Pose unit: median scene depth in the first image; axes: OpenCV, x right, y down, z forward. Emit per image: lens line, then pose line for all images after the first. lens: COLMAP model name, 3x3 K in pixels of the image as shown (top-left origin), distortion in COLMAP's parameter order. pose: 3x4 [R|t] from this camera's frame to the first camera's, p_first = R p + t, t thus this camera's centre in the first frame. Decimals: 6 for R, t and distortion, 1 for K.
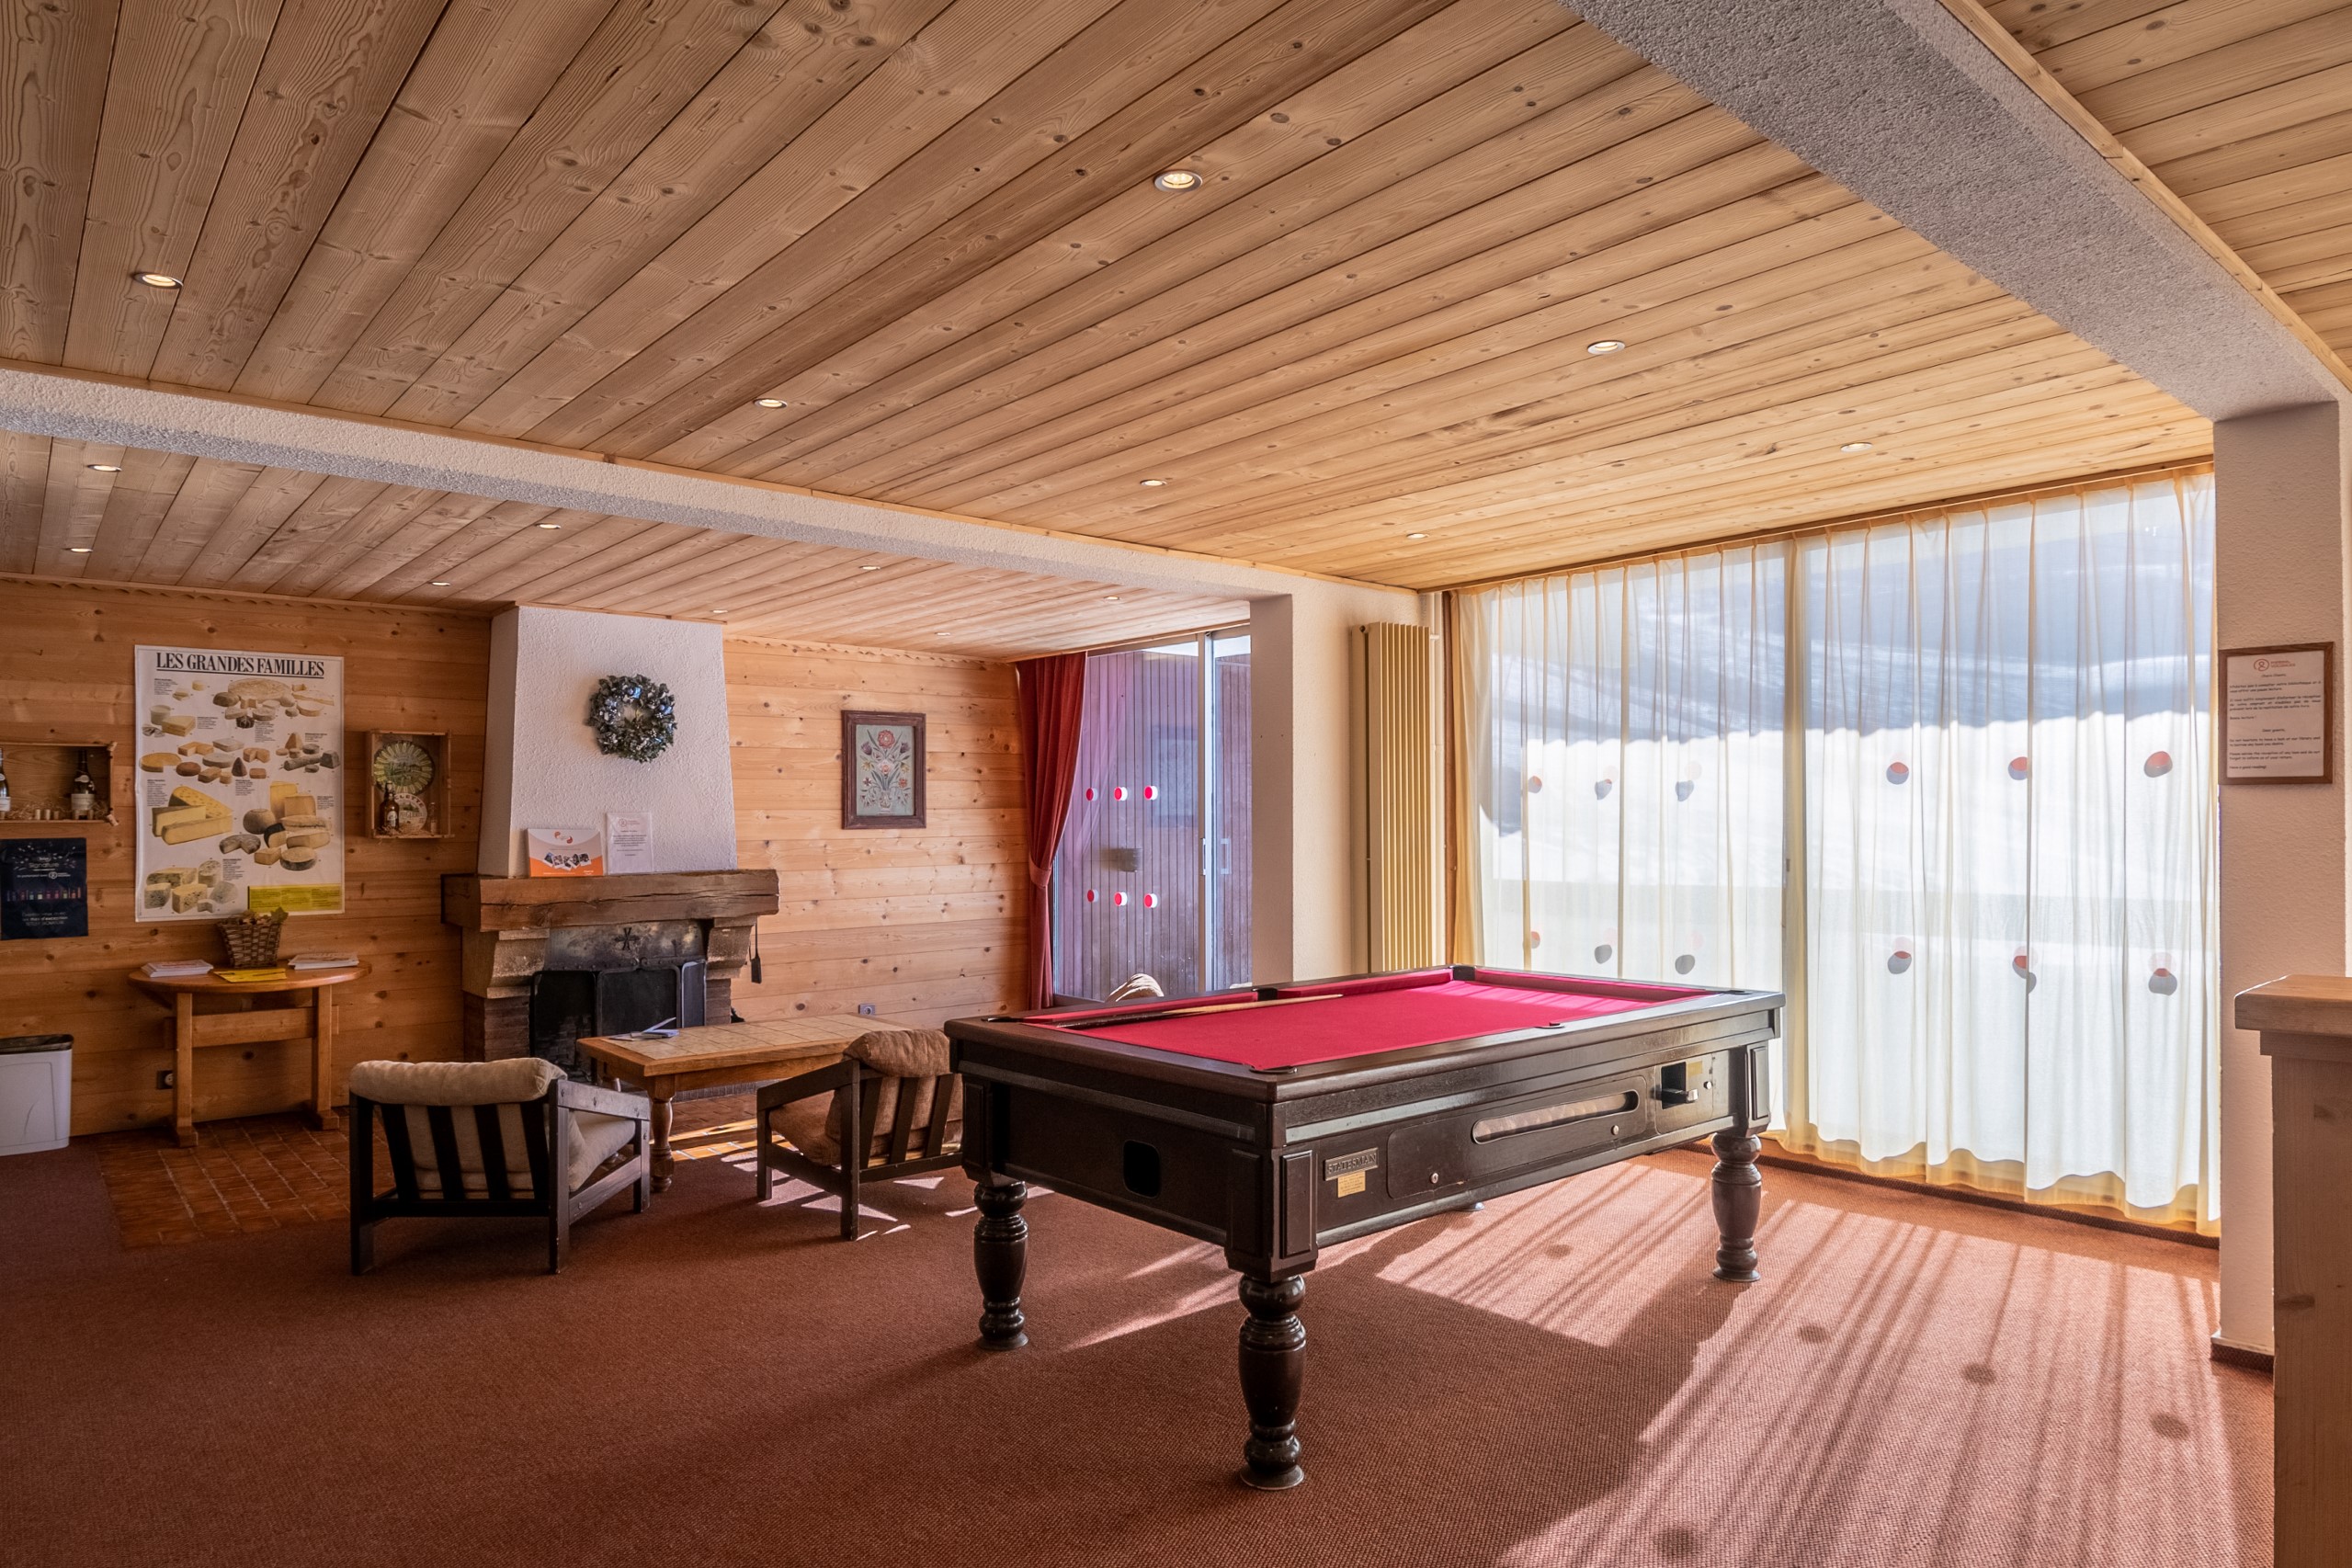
lens RADIAL K [[1418.8, 0, 1183.5], [0, 1418.8, 795.2], [0, 0, 1]] dist [-0.008097, -0.001018]
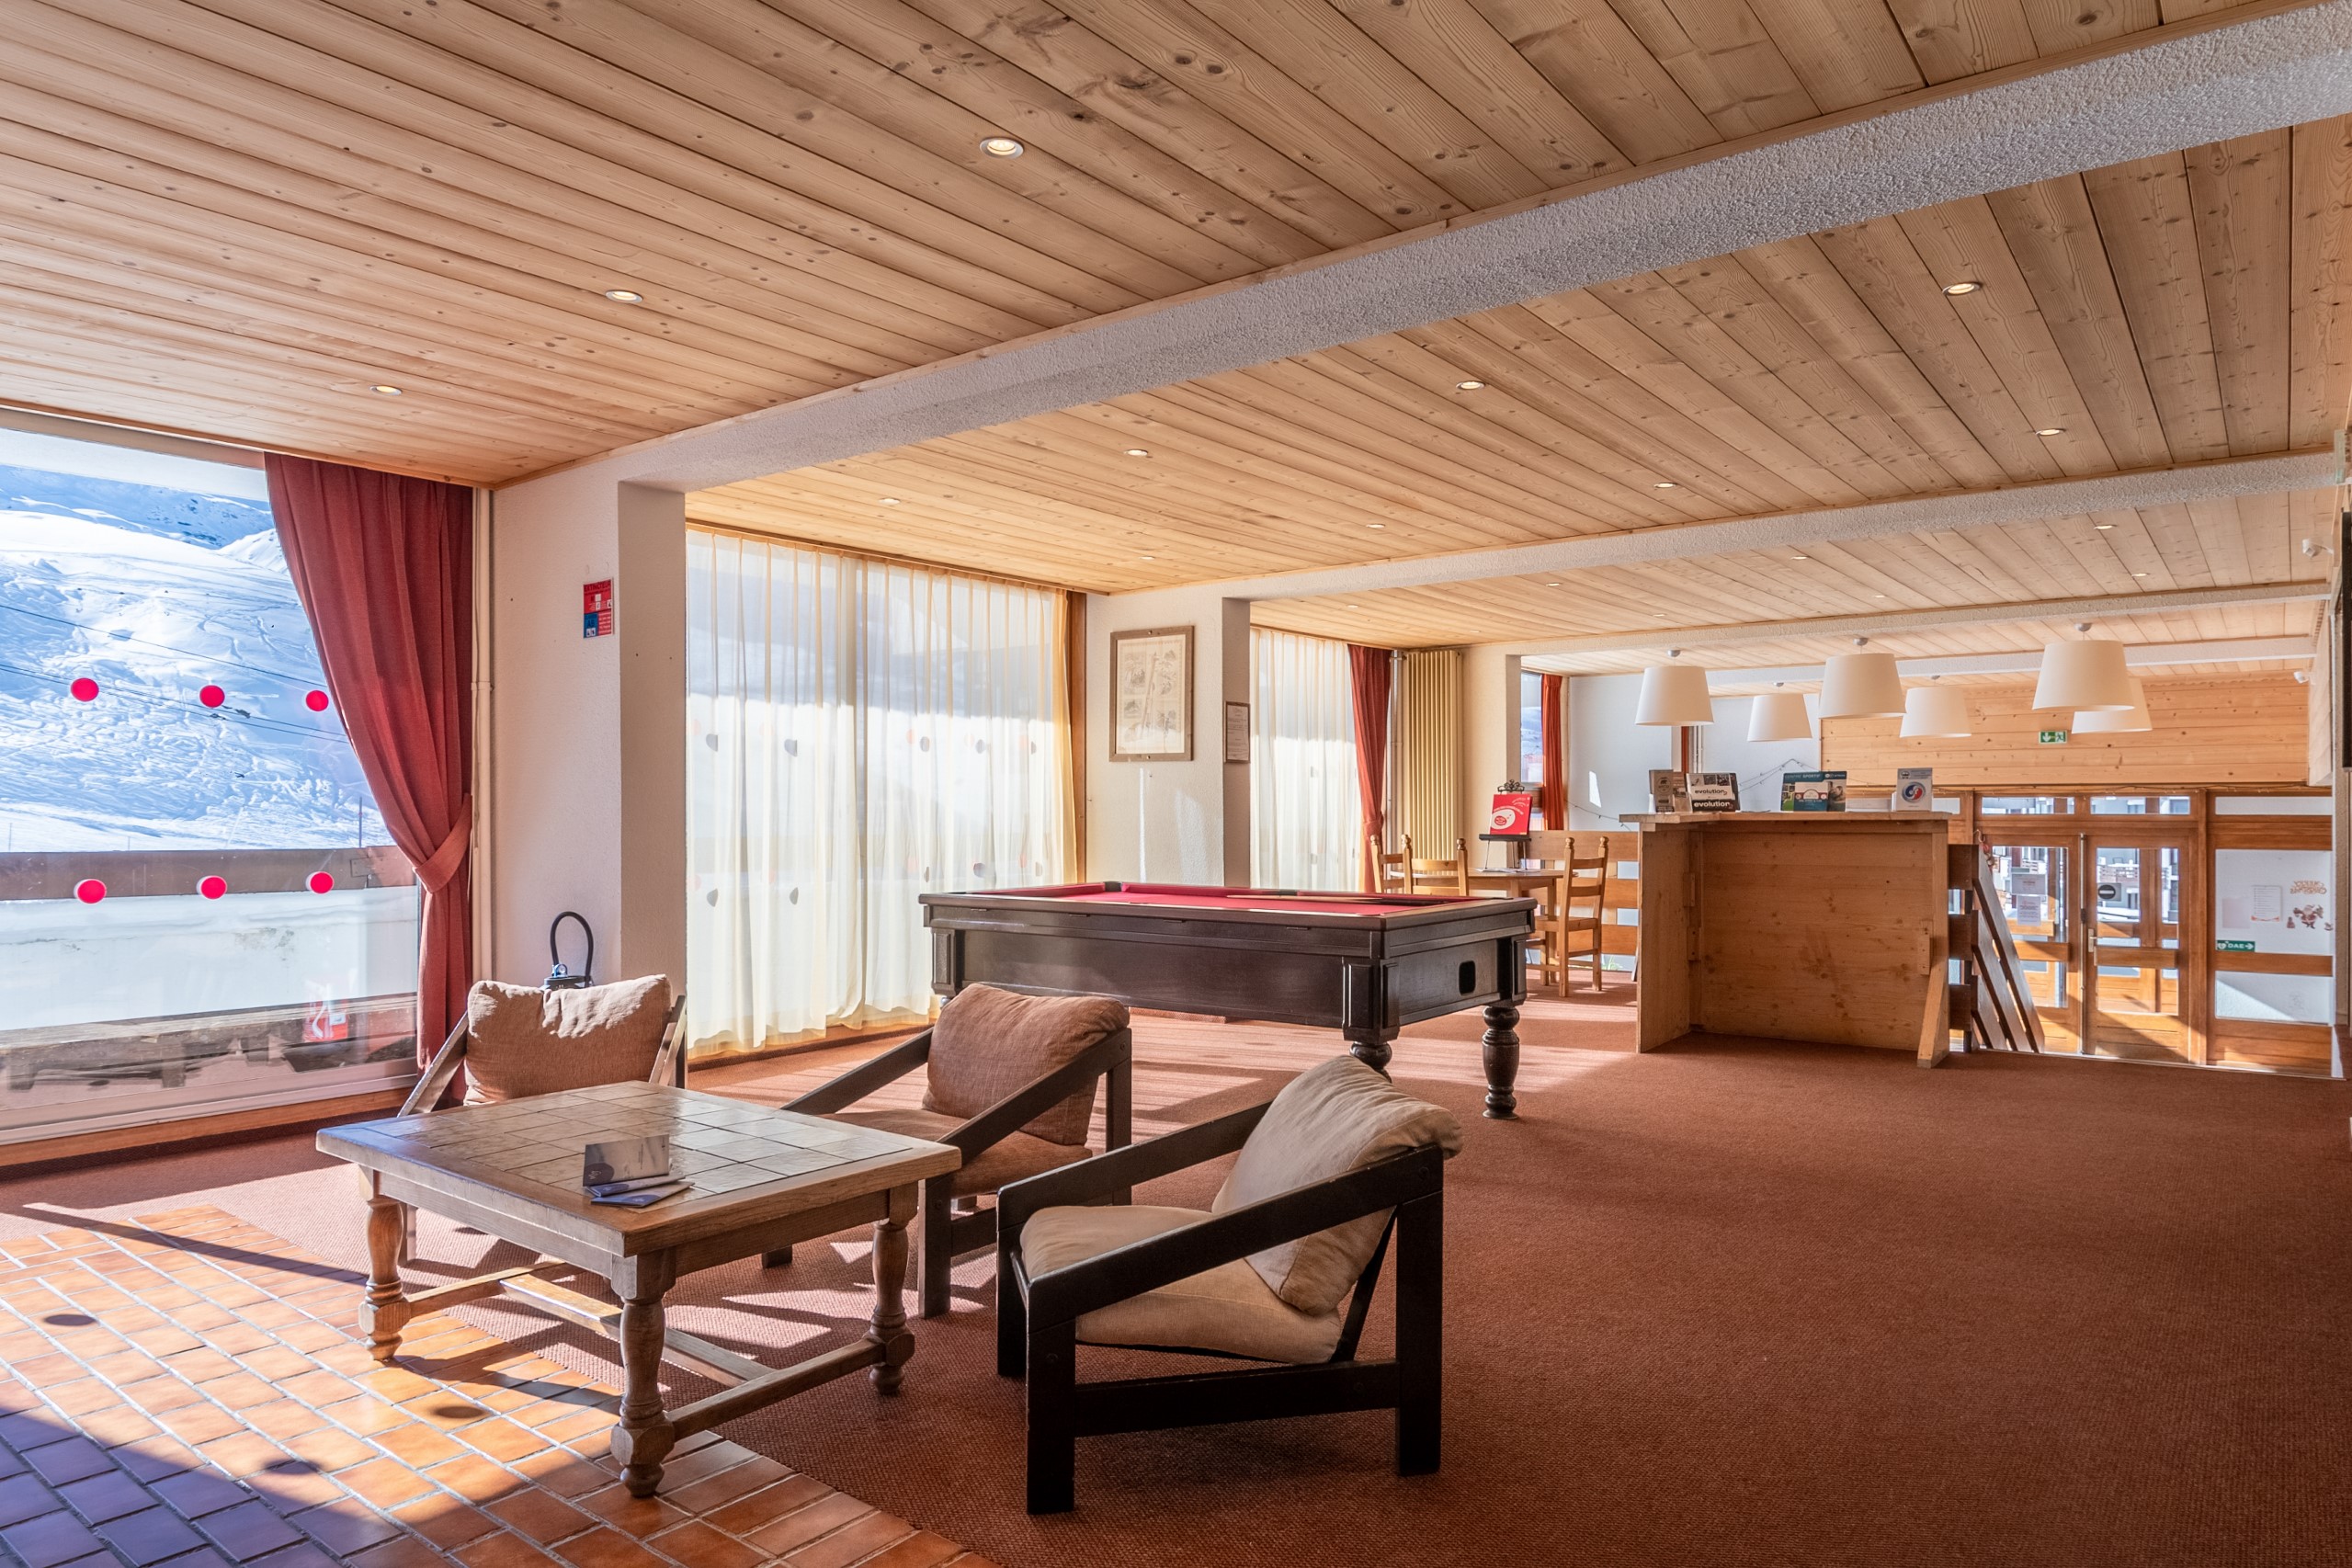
lens RADIAL K [[1418.8, 0, 1196.1], [0, 1418.8, 799.0], [0, 0, 1]] dist [-0.008097, -0.001018]
pose [[-0.205516, 0.007630, 0.978624, -0.764166], [-0.016562, 0.999799, -0.011273, 0.041375], [-0.978514, -0.018524, -0.205349, 0.811083]]
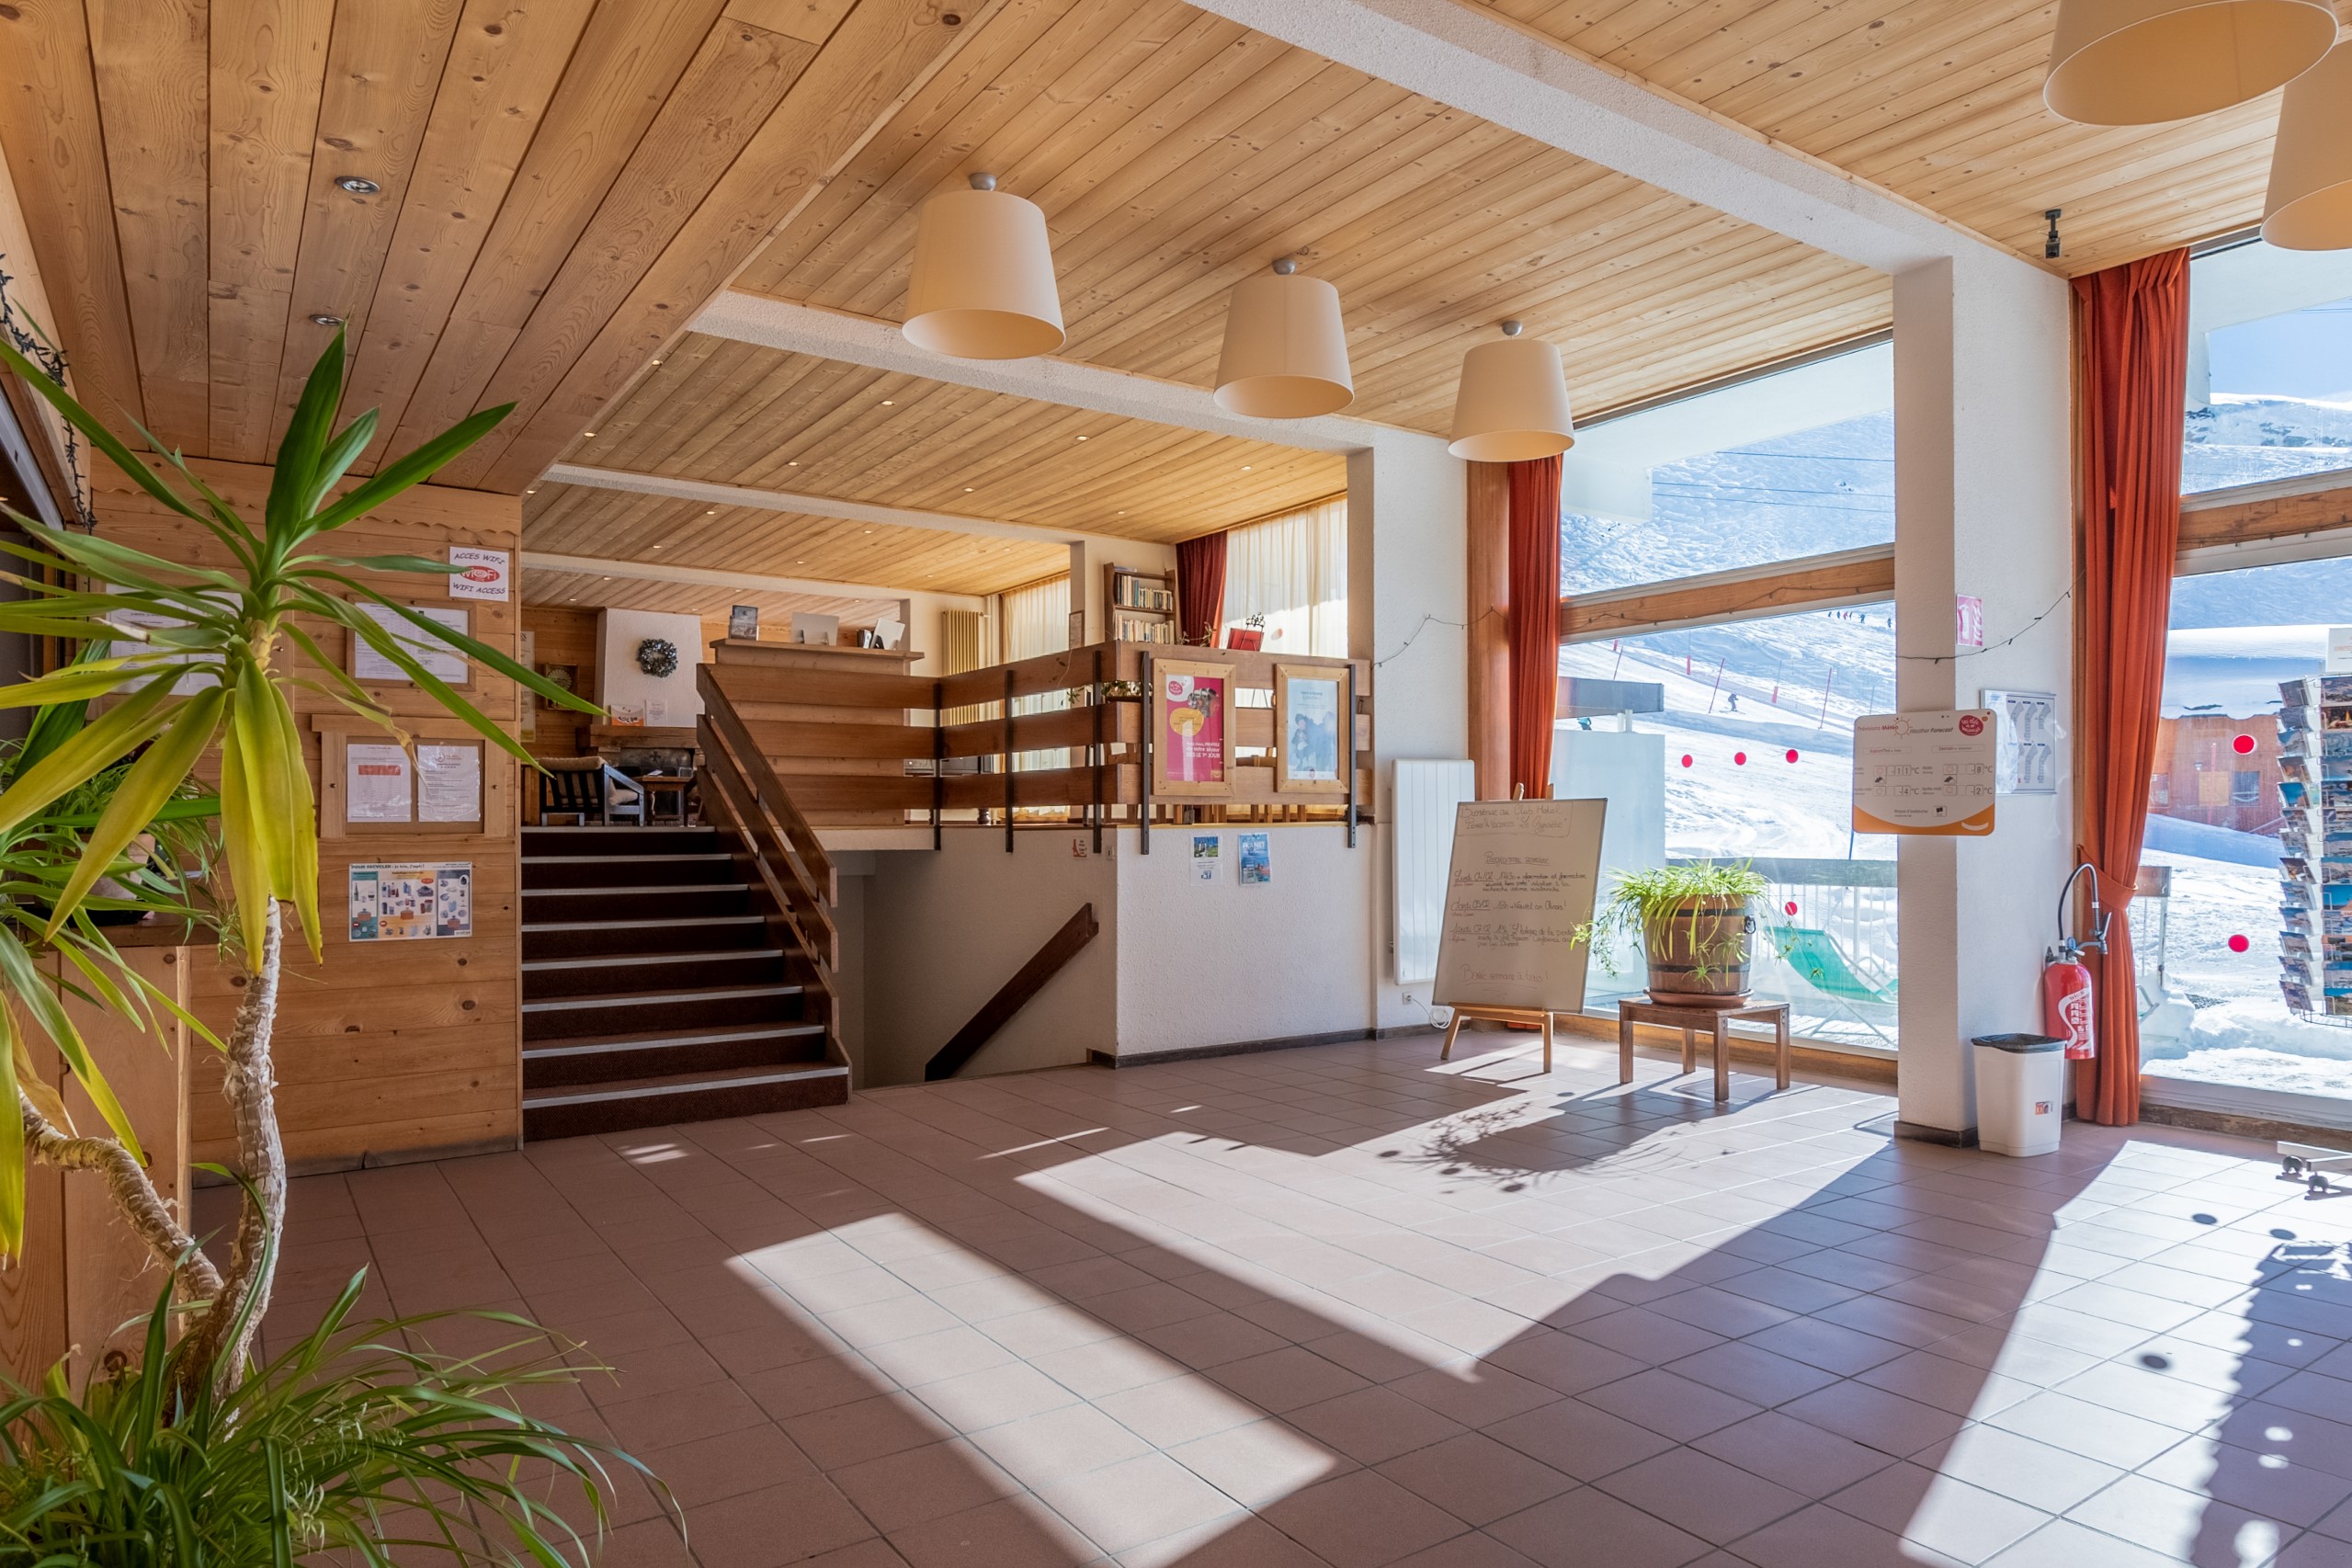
lens RADIAL K [[1418.8, 0, 1180.2], [0, 1418.8, 802.0], [0, 0, 1]] dist [-0.008097, -0.001018]
pose [[0.994817, -0.002510, -0.101646, 0.719462], [0.003233, 0.999971, 0.006943, 0.174786], [0.101625, -0.007235, 0.994796, -1.247930]]
